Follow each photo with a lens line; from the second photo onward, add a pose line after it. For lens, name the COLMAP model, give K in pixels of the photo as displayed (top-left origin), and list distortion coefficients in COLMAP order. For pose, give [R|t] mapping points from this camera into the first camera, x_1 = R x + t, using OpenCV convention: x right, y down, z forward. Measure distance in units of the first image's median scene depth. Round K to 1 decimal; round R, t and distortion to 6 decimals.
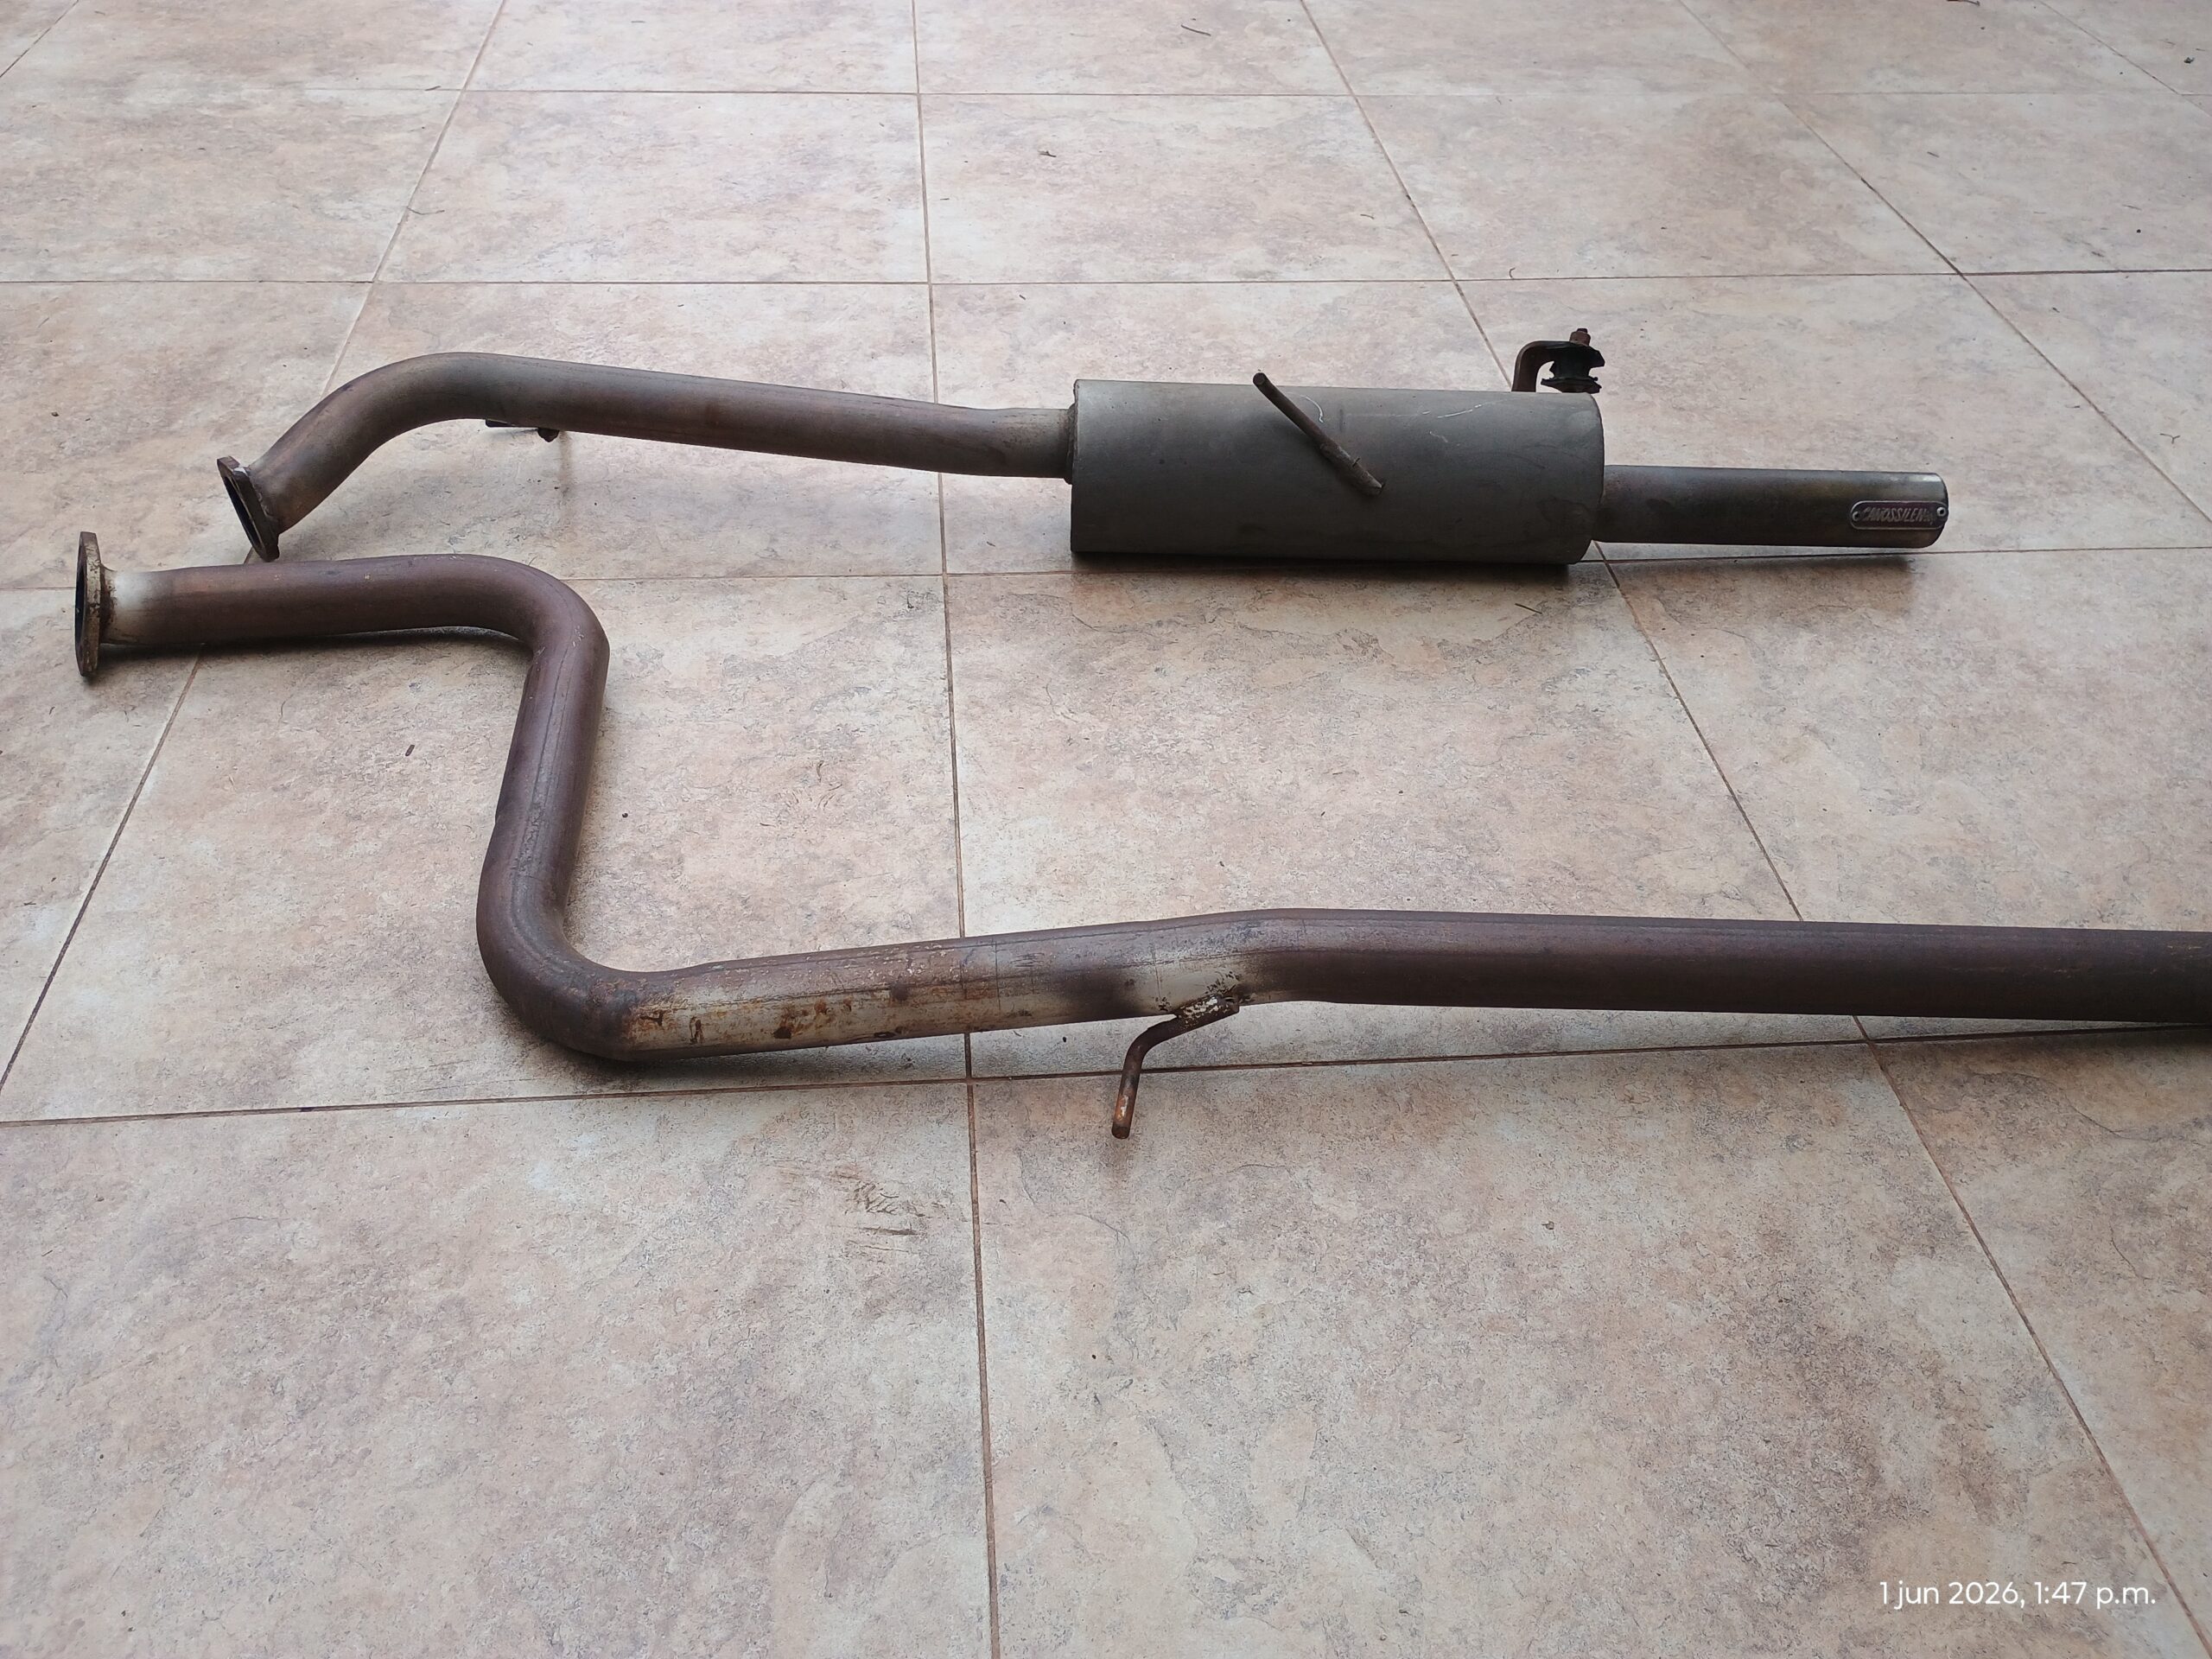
lens RADIAL K [[1929.6, 0, 1093.6], [0, 1929.6, 827.1], [0, 0, 1]] dist [0.074271, -0.098393]
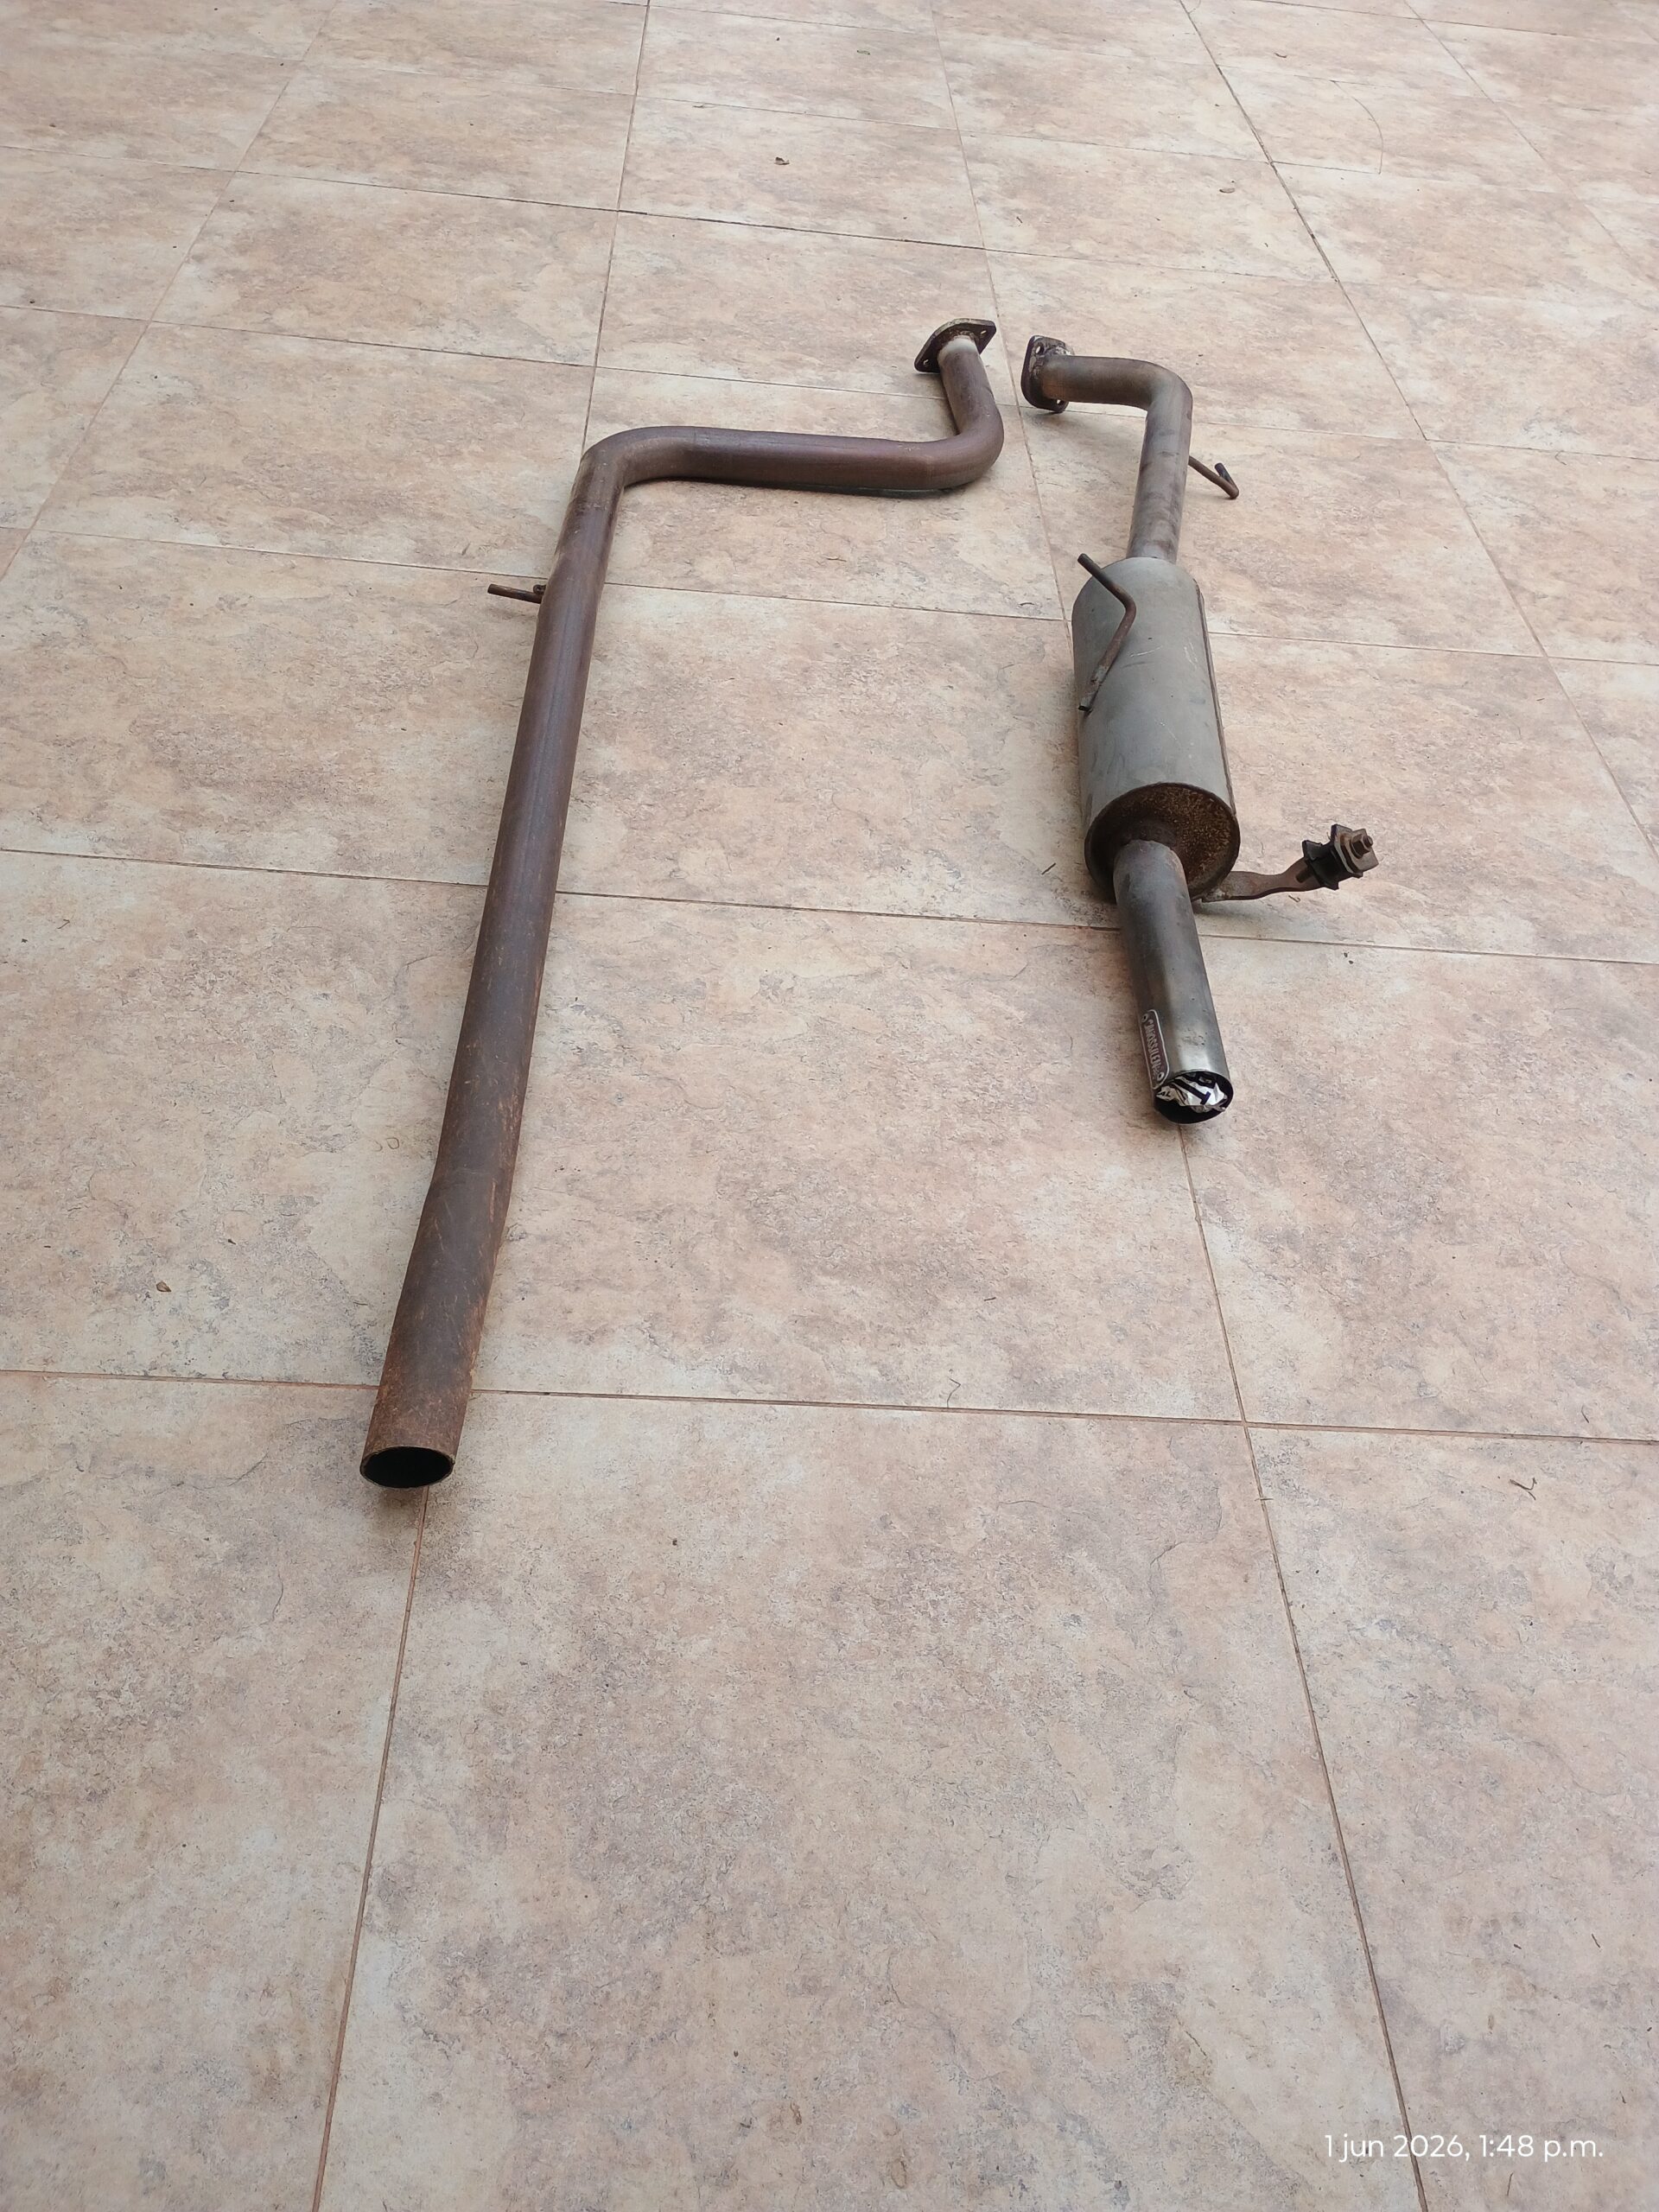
lens RADIAL K [[1933.4, 0, 807.6], [0, 1933.4, 1105.8], [0, 0, 1]] dist [0.039088, -0.010577]
pose [[-0.066876, 0.656074, -0.751728, 1.427297], [-0.714899, 0.494062, 0.494795, -0.610932], [0.696023, 0.570499, 0.435985, 0.568974]]
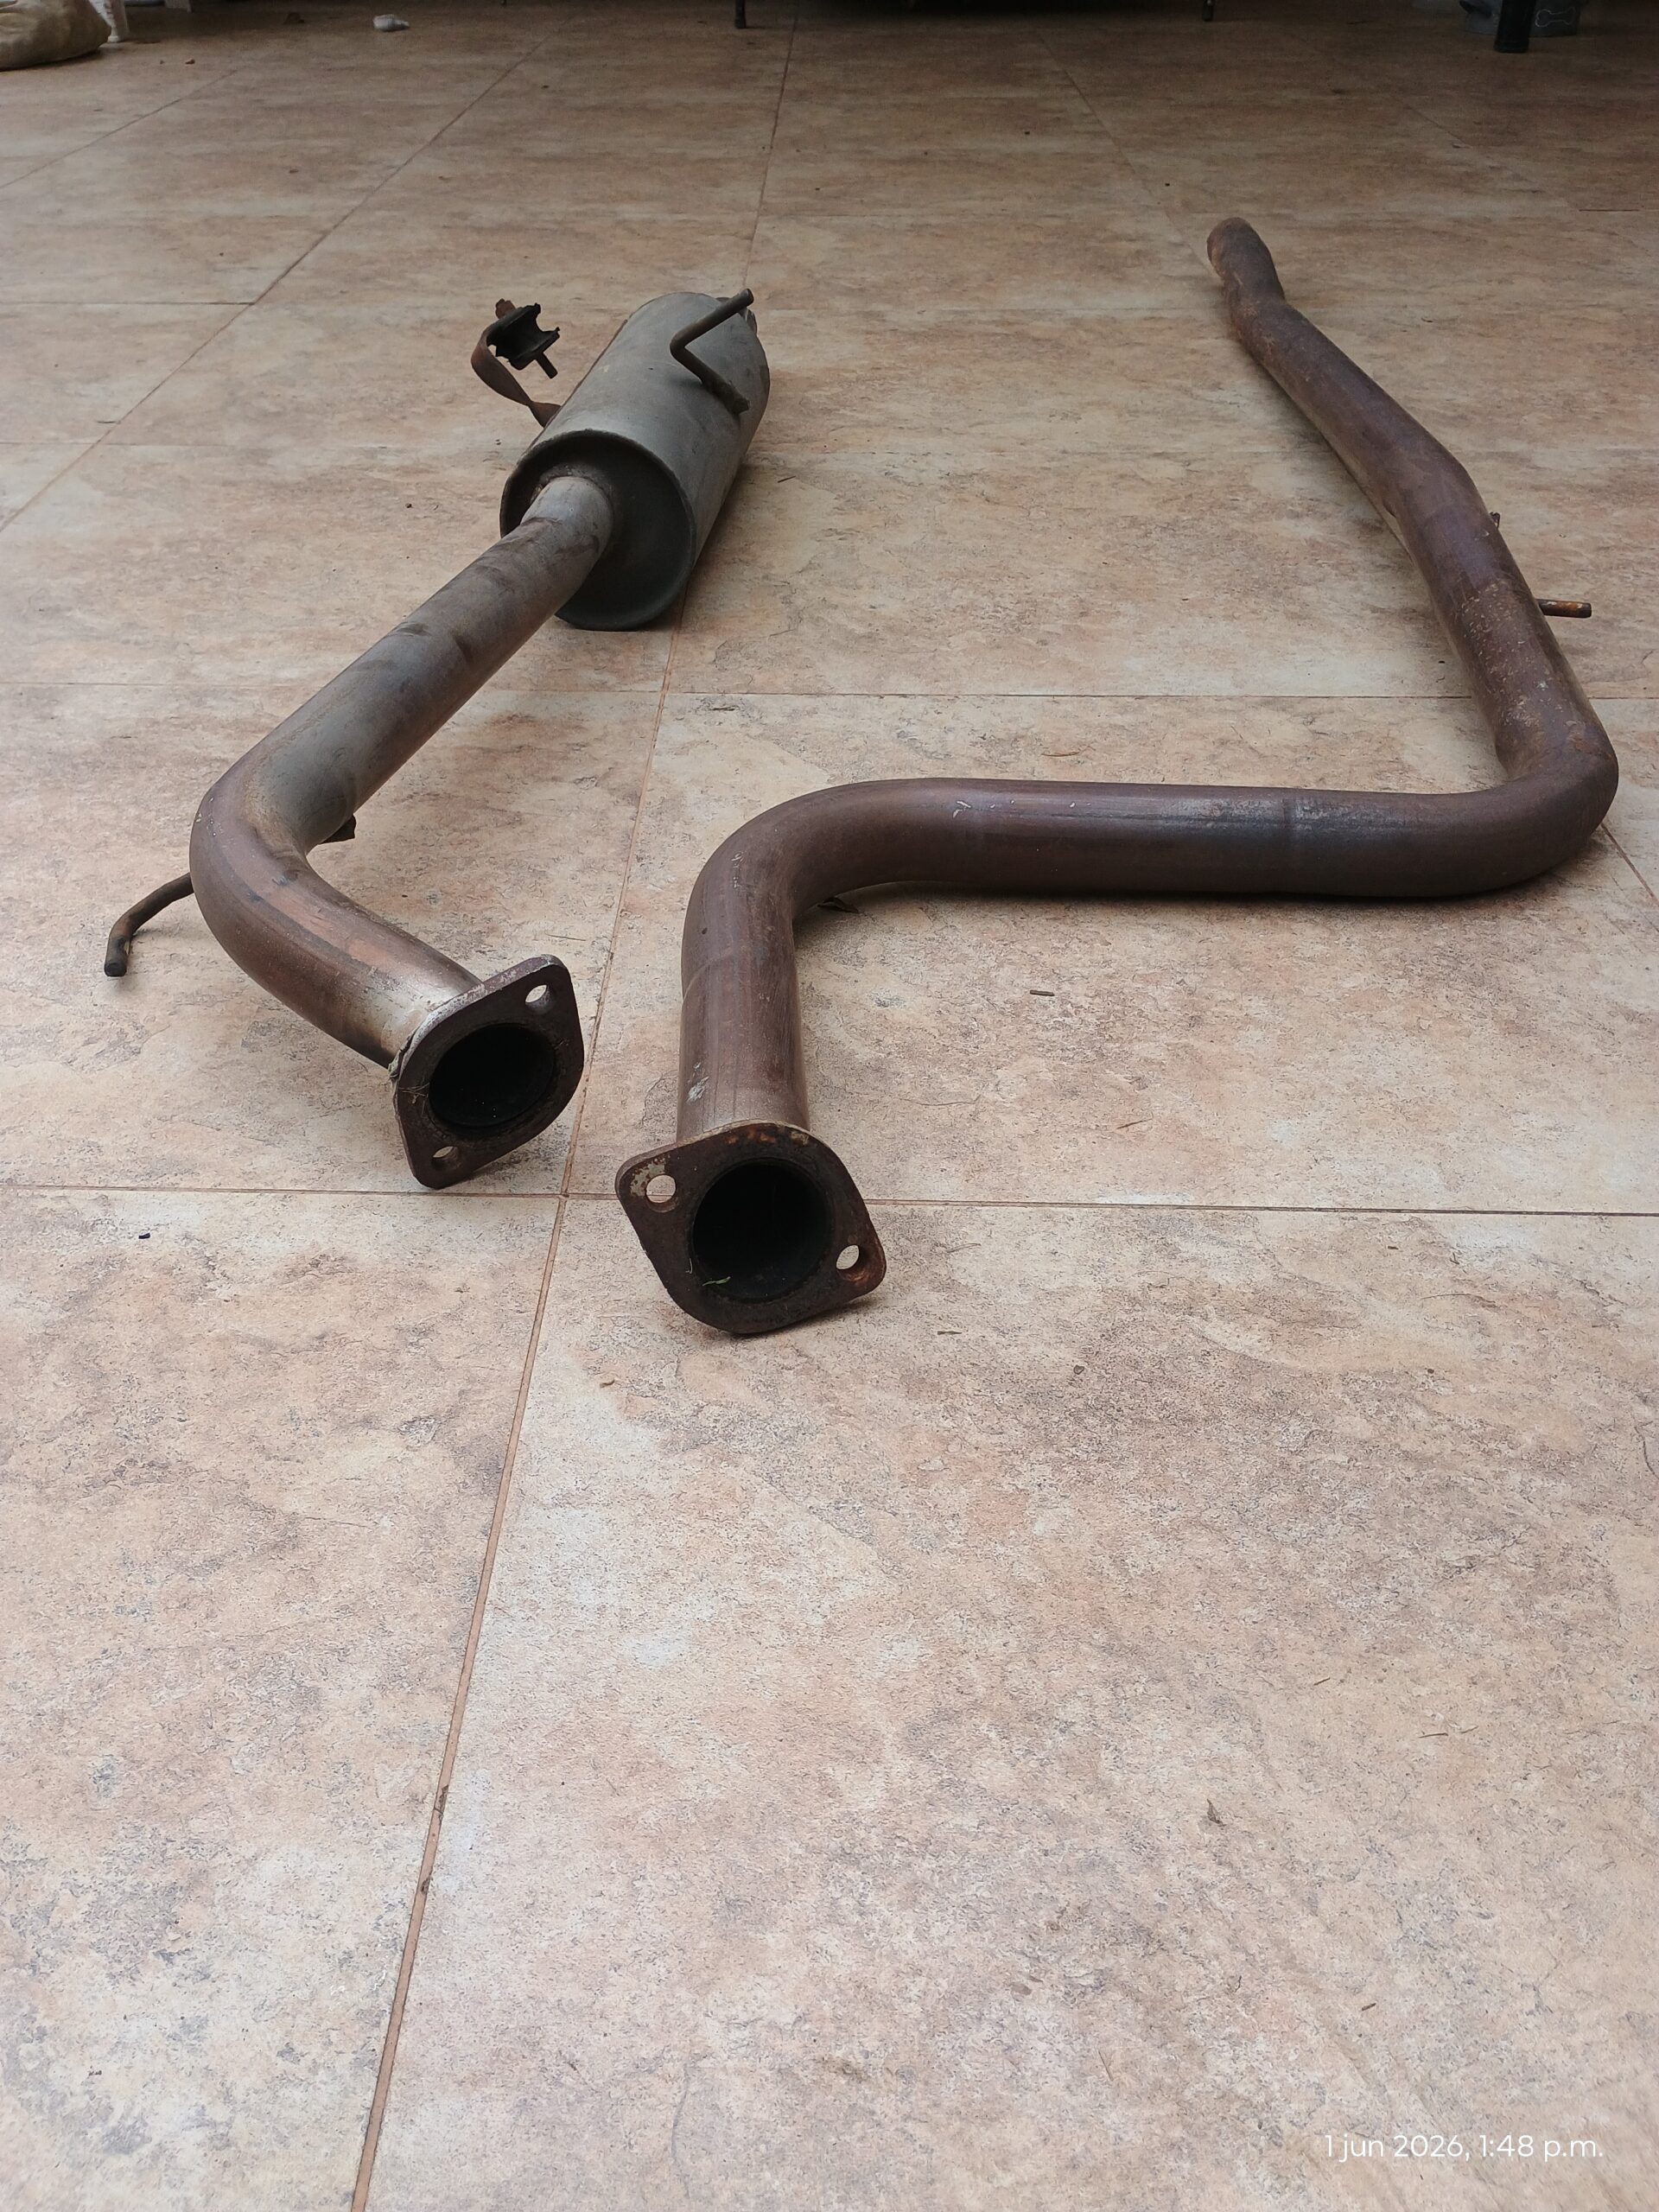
lens RADIAL K [[1933.4, 0, 807.6], [0, 1933.4, 1105.8], [0, 0, 1]] dist [0.039088, -0.010577]
pose [[0.104563, -0.588497, 0.801709, -0.992213], [0.641670, 0.655810, 0.397710, -0.362380], [-0.759820, 0.472847, 0.446194, 0.810273]]
